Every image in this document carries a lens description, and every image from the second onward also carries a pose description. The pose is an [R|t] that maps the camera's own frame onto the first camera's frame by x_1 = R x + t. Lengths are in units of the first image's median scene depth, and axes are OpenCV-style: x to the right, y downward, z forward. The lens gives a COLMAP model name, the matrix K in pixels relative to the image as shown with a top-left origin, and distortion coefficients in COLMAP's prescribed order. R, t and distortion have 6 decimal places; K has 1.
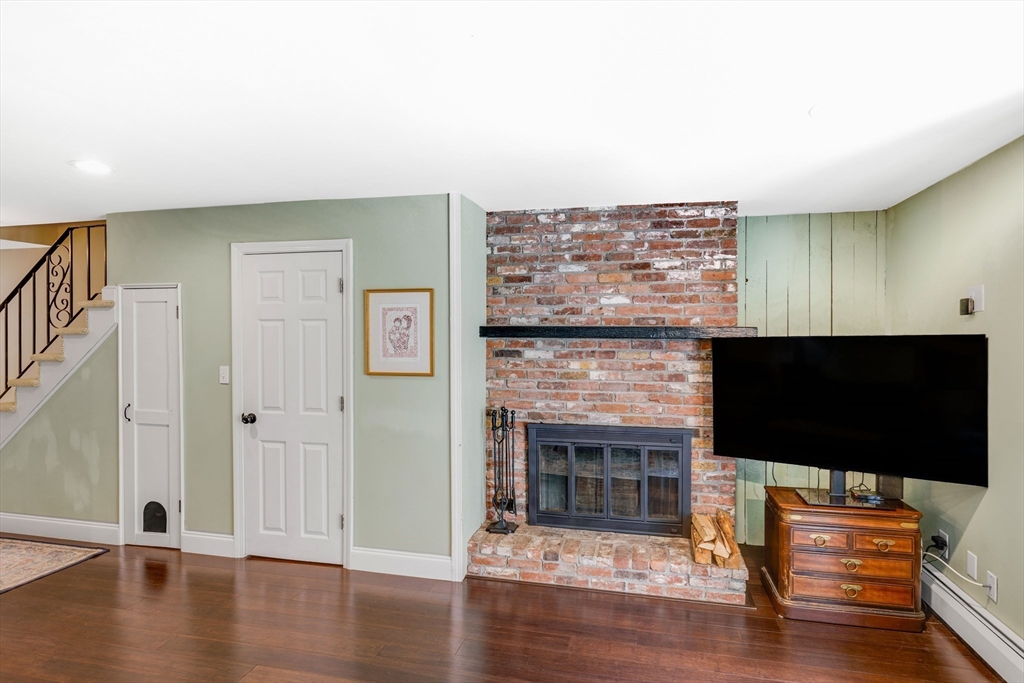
lens RADIAL K [[510.5, 0, 512.6], [0, 510.5, 340.6], [0, 0, 1]] dist [0.005359, -0.001584]
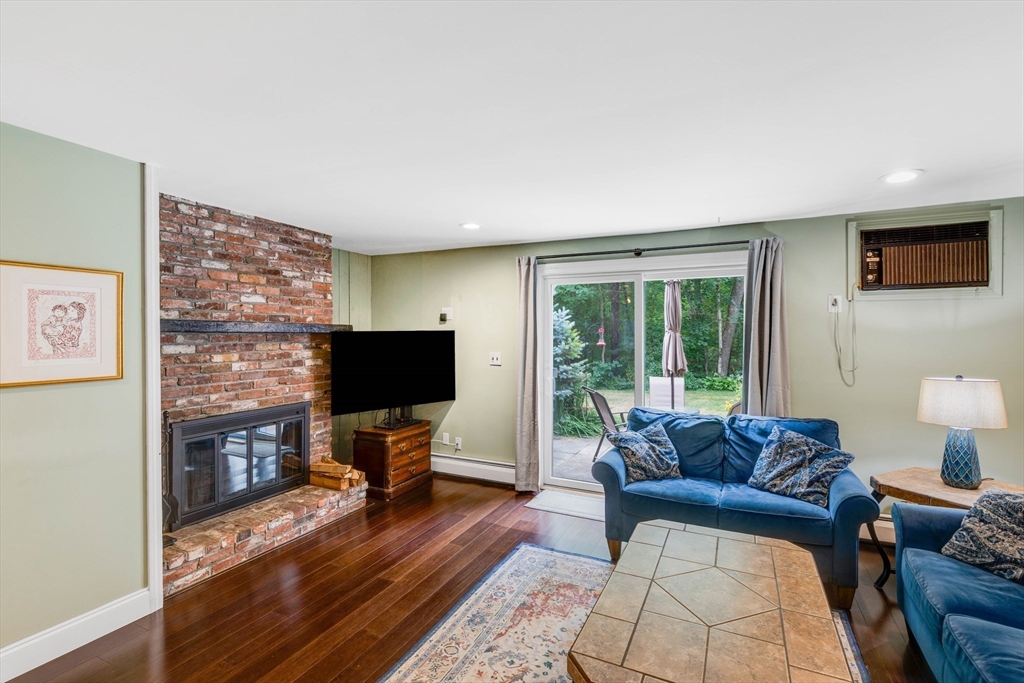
lens RADIAL K [[461.4, 0, 513.1], [0, 461.4, 334.1], [0, 0, 1]] dist [0.004298, 0.000398]
pose [[0.241276, -0.004004, 0.970448, -0.681055], [0.005414, 0.999981, 0.002780, -0.000897], [-0.970442, 0.004583, 0.241293, 0.199324]]
